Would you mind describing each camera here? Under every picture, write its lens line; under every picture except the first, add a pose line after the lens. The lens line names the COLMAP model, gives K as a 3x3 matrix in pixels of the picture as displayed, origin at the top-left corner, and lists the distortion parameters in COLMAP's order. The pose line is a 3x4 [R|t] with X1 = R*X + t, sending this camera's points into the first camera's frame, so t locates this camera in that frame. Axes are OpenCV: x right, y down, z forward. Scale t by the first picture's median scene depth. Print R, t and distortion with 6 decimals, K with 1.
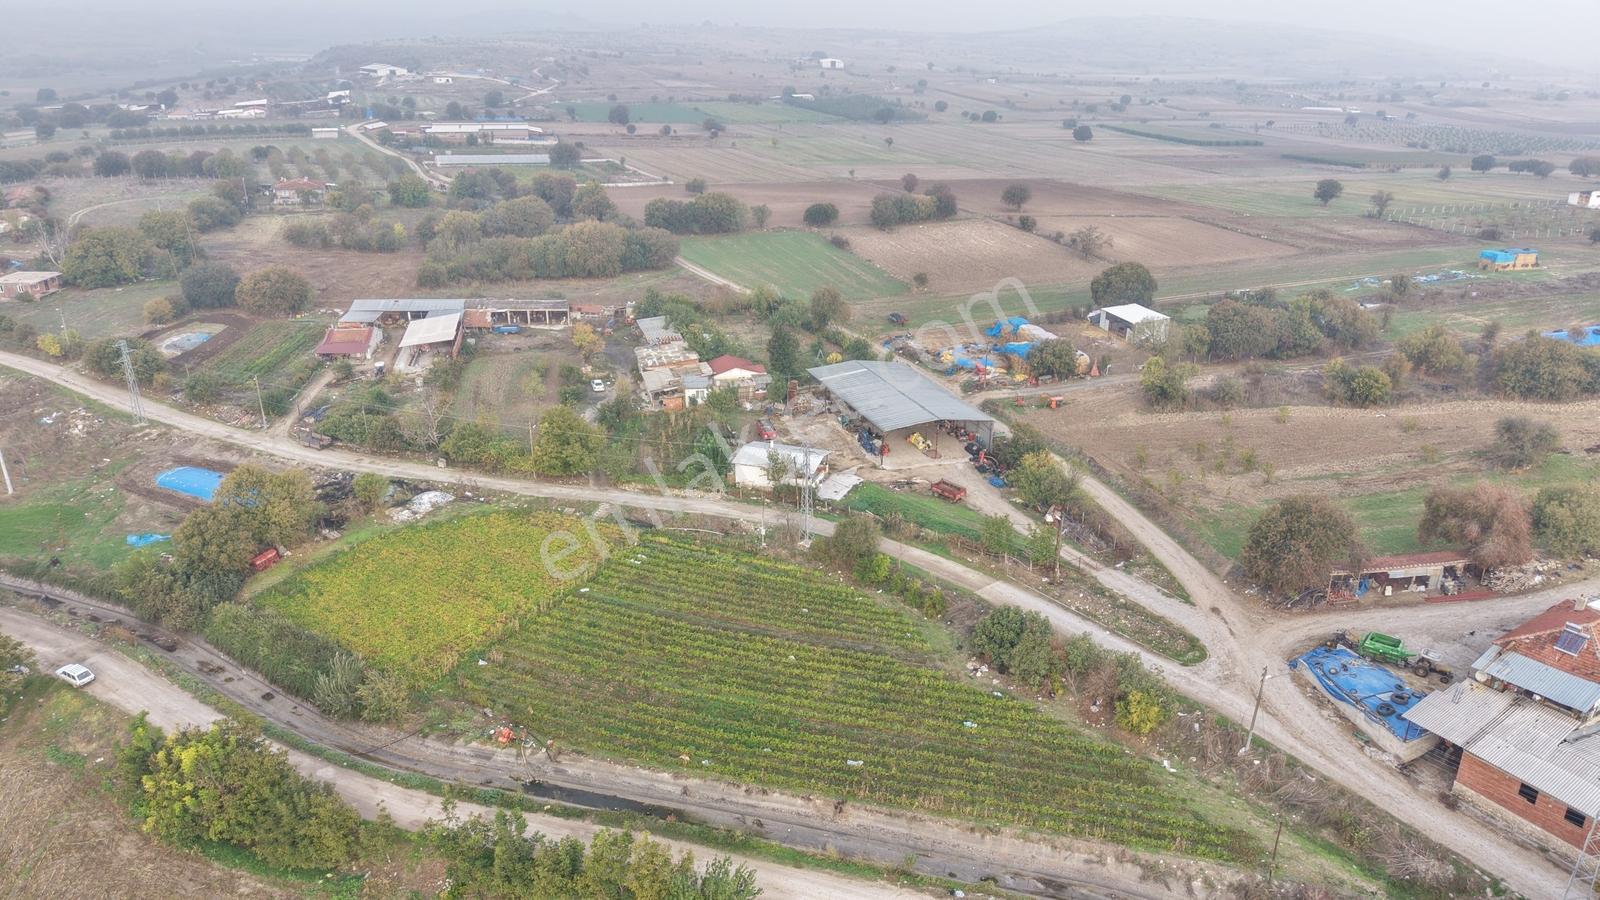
lens RADIAL K [[1064.7, 0, 801.0], [0, 1064.7, 455.2], [0, 0, 1]] dist [0.034039, -0.037132]
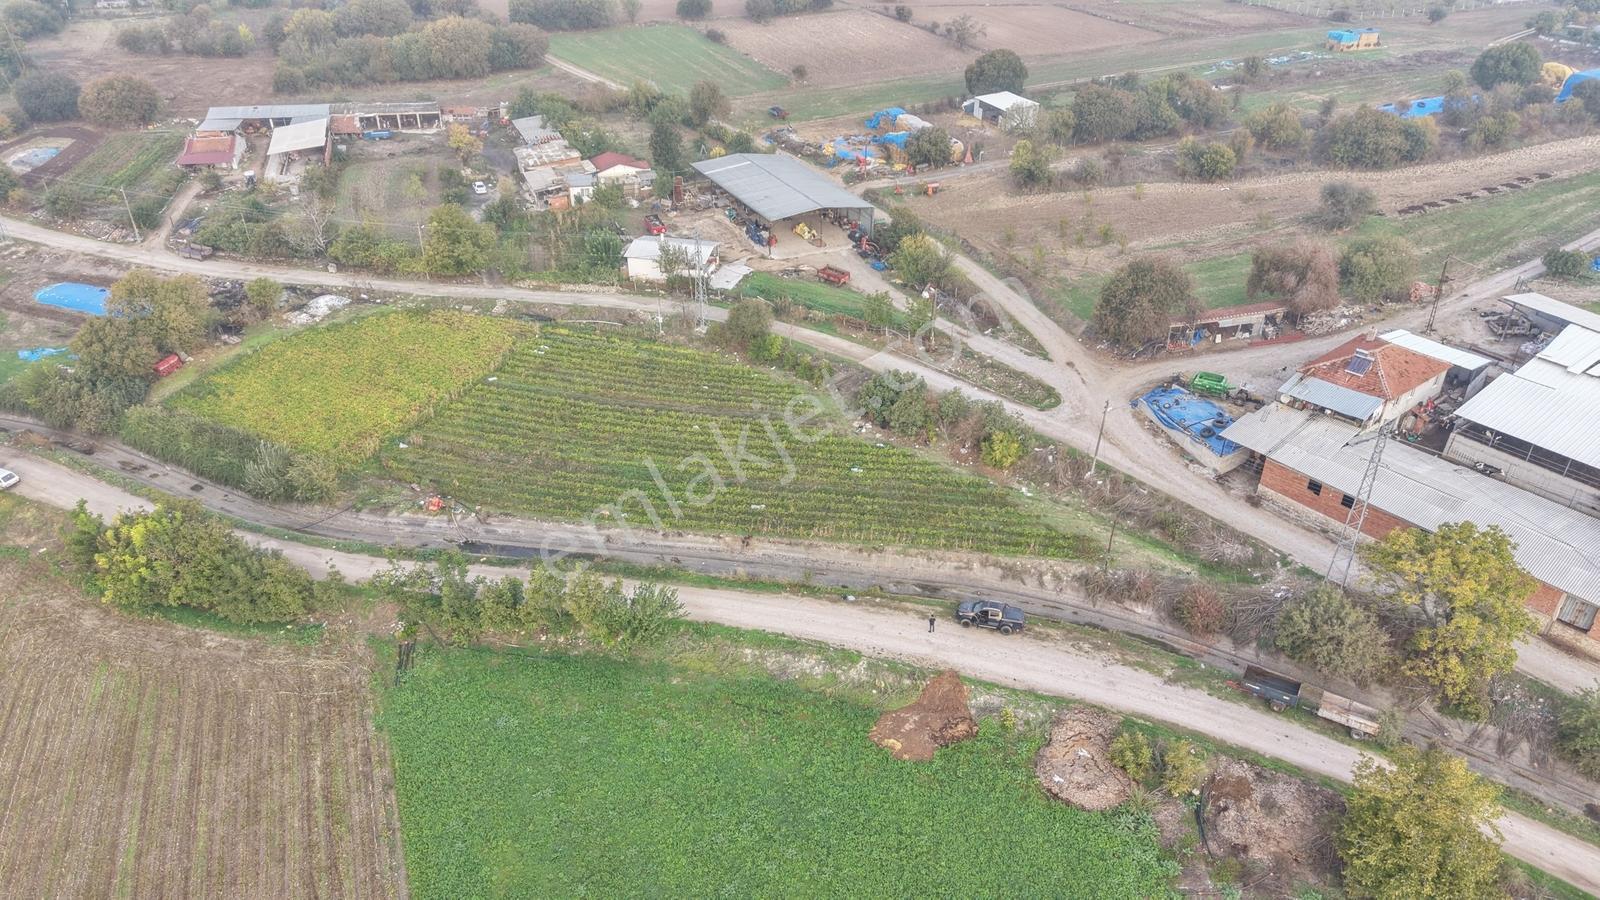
lens RADIAL K [[1064.7, 0, 801.0], [0, 1064.7, 455.2], [0, 0, 1]] dist [0.034039, -0.037132]
pose [[0.993567, -0.058436, 0.097003, -0.006252], [0.041415, 0.984742, 0.169022, 0.029785], [-0.105400, -0.163917, 0.980827, -0.065723]]
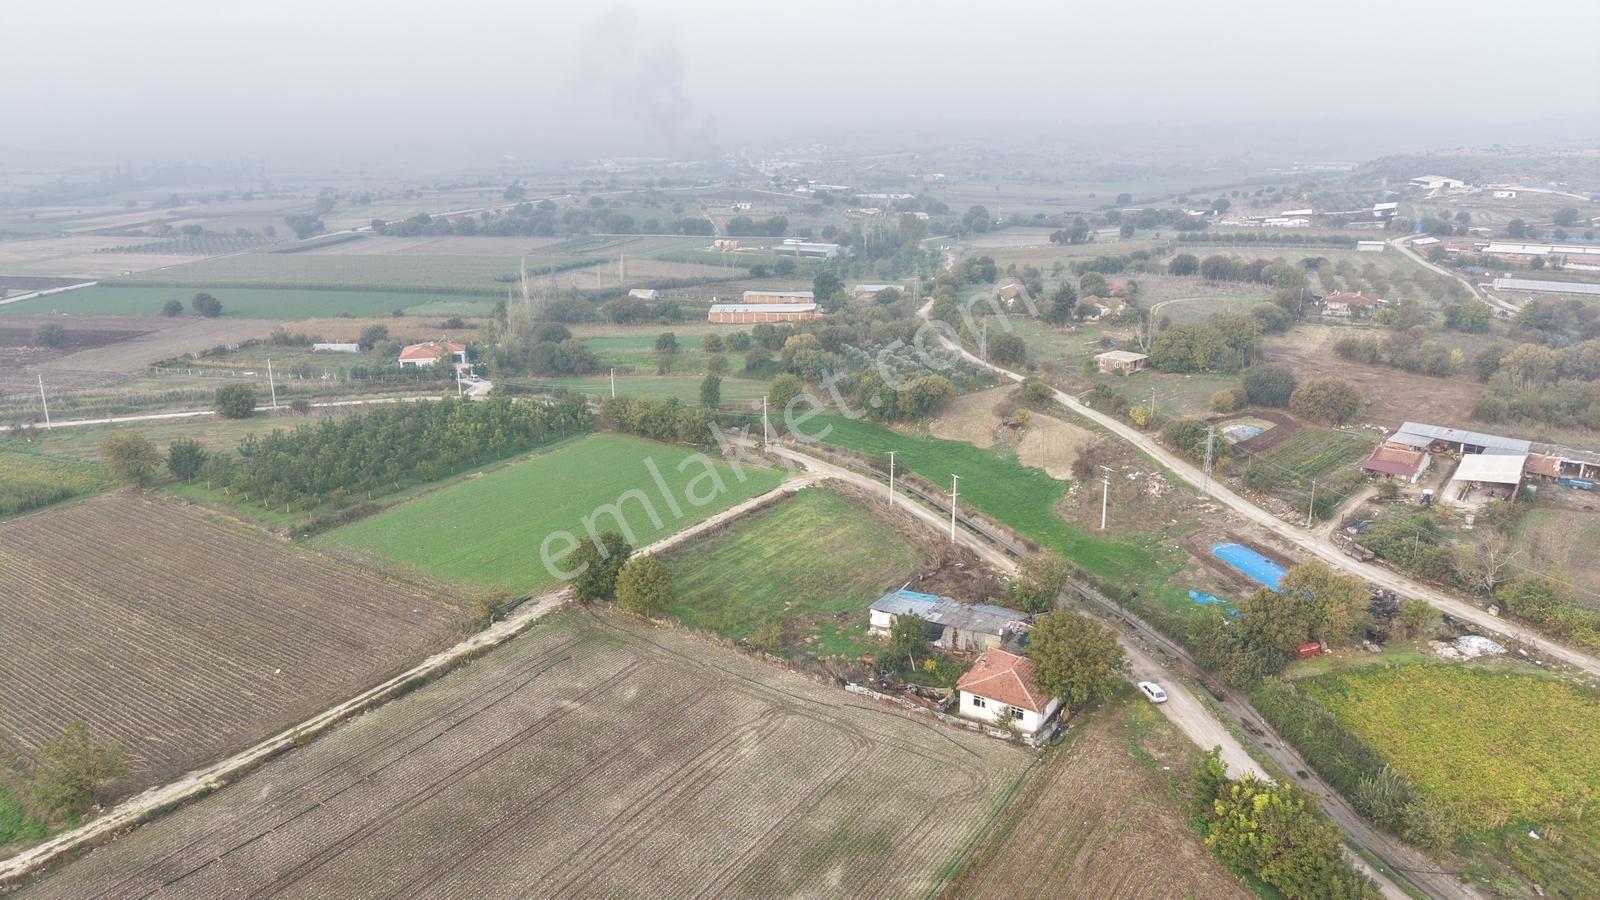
lens RADIAL K [[1064.7, 0, 801.0], [0, 1064.7, 455.2], [0, 0, 1]] dist [0.034039, -0.037132]
pose [[0.656540, 0.202639, -0.726562, -0.076240], [-0.266027, 0.963549, 0.028346, 0.011413], [0.705822, 0.174675, 0.686516, -0.128336]]
